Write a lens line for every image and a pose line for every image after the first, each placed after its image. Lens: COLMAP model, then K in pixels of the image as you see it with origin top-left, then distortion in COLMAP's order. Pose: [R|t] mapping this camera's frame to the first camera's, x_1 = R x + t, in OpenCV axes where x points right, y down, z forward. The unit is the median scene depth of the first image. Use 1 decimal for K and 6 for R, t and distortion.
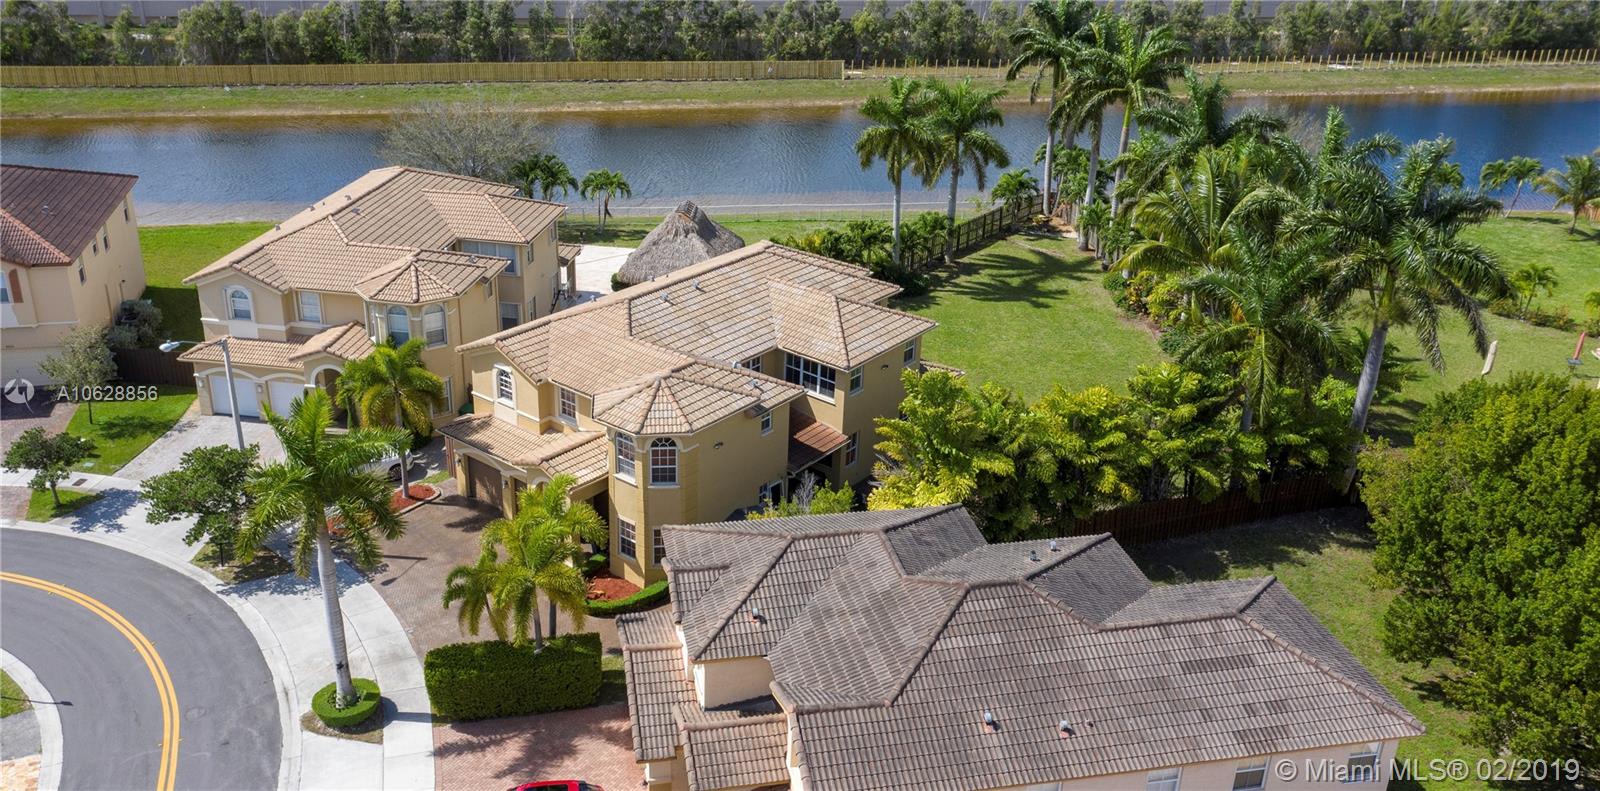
lens RADIAL K [[1291.8, 0, 800.0], [0, 1291.8, 395.5], [0, 0, 1]] dist [-0.001101, -0.000528]
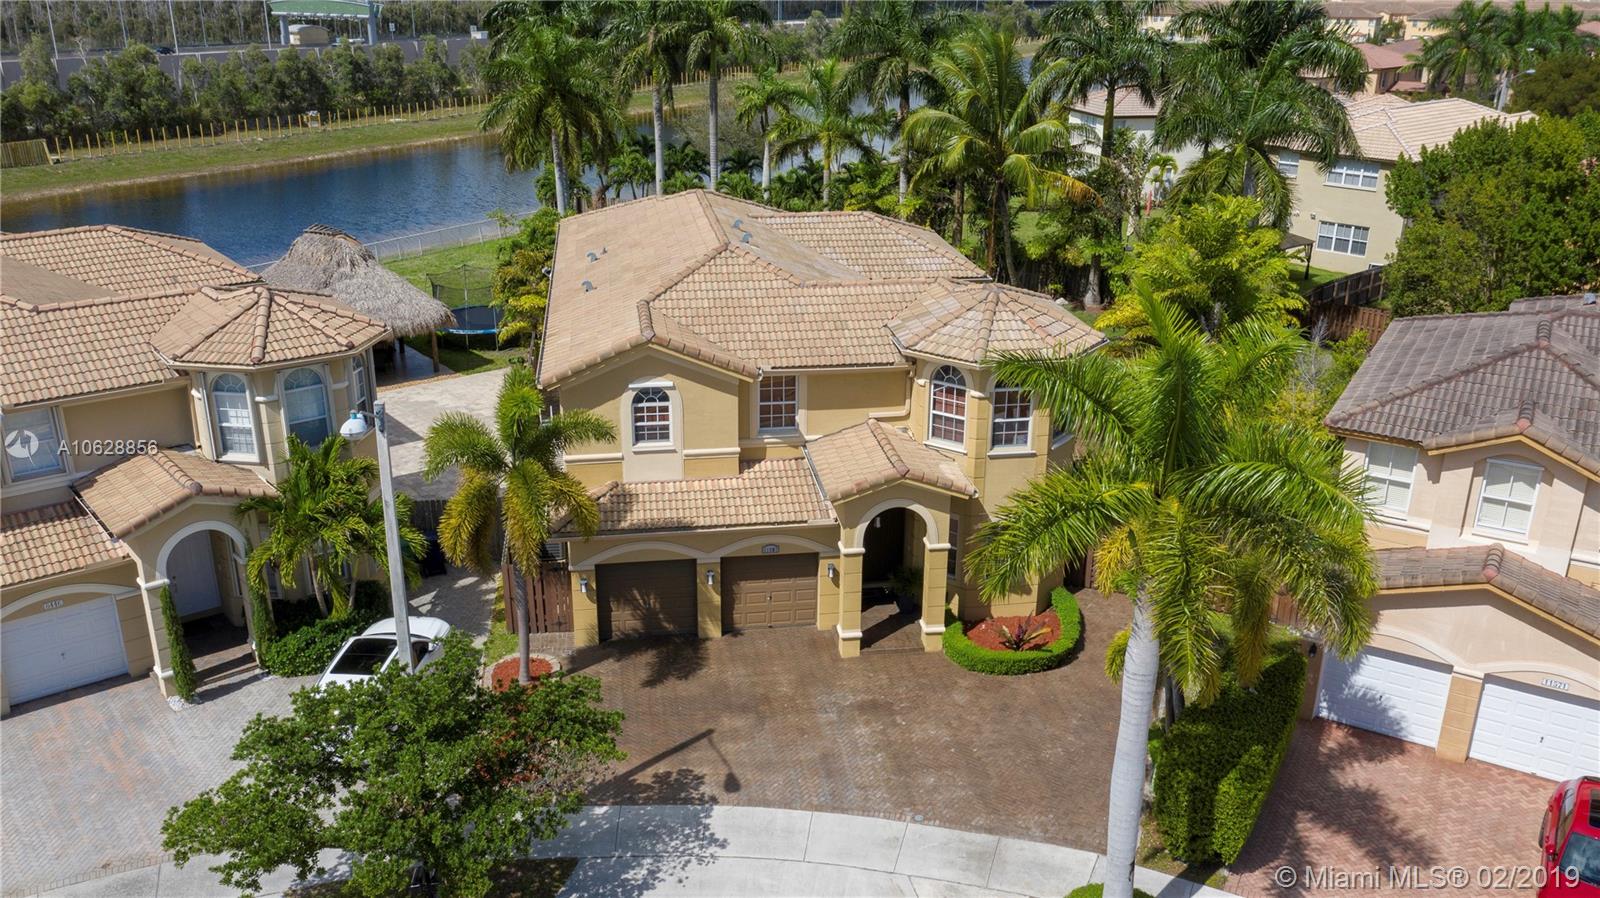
lens RADIAL K [[1255.4, 0, 800.0], [0, 1255.4, 449.0], [0, 0, 1]] dist [-0.000273, -0.000284]
pose [[0.682222, -0.280354, 0.675259, -0.566007], [0.313461, 0.946532, 0.076289, -0.015887], [-0.660542, 0.159621, 0.733625, 0.540675]]
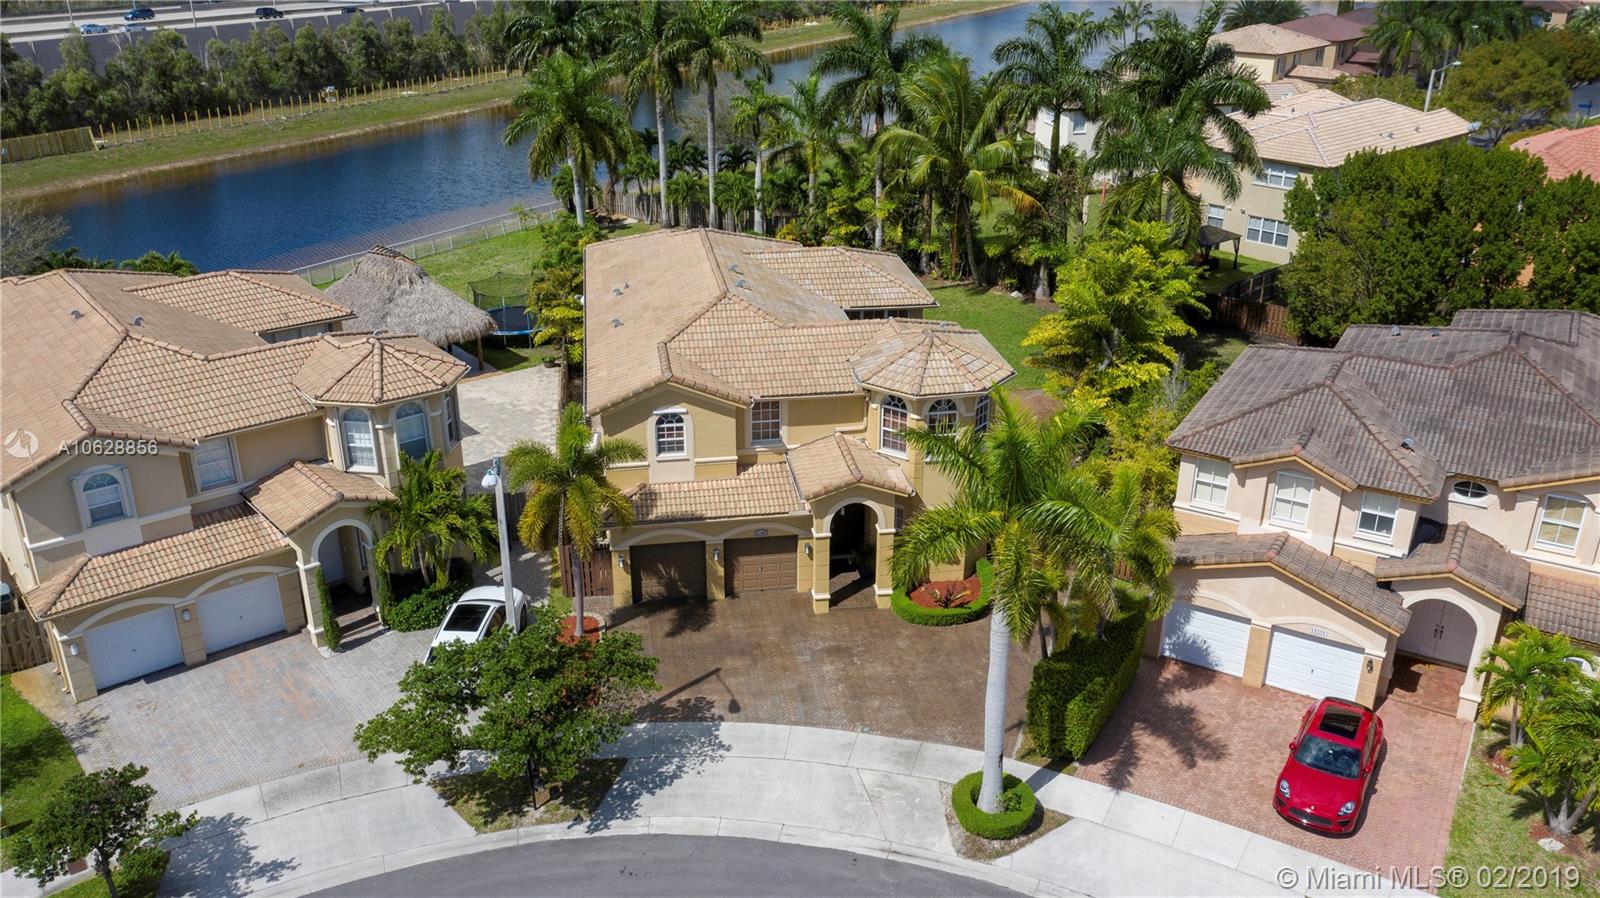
lens RADIAL K [[1255.4, 0, 800.0], [0, 1255.4, 449.0], [0, 0, 1]] dist [-0.000273, -0.000284]
pose [[0.679098, -0.320480, 0.660393, -0.670236], [0.320193, 0.938887, 0.126368, -0.069038], [-0.660532, 0.125637, 0.740211, 0.393473]]
